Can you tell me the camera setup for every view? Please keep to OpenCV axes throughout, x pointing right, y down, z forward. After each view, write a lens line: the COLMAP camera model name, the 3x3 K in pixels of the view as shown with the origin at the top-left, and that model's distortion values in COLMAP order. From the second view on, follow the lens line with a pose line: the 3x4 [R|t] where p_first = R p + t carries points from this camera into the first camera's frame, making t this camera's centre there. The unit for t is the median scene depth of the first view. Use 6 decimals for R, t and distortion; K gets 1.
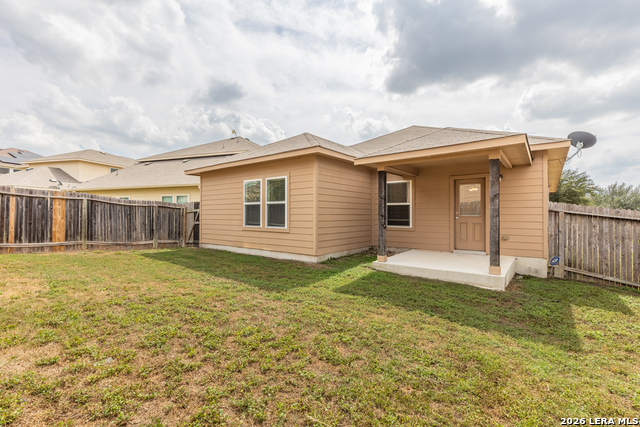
lens RADIAL K [[288.5, 0, 323.3], [0, 288.5, 212.5], [0, 0, 1]] dist [0.002971, -0.000317]
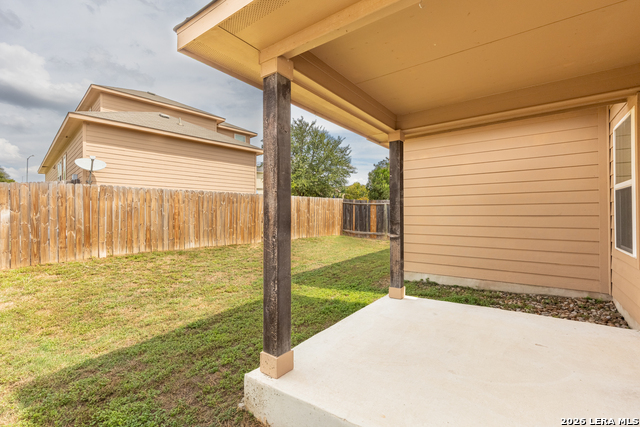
lens RADIAL K [[288.5, 0, 323.3], [0, 288.5, 212.5], [0, 0, 1]] dist [0.002971, -0.000317]
pose [[0.025597, -0.006821, -0.999649, 0.614316], [0.009899, 0.999929, -0.006570, 0.002062], [0.999623, -0.009727, 0.025662, 0.668455]]
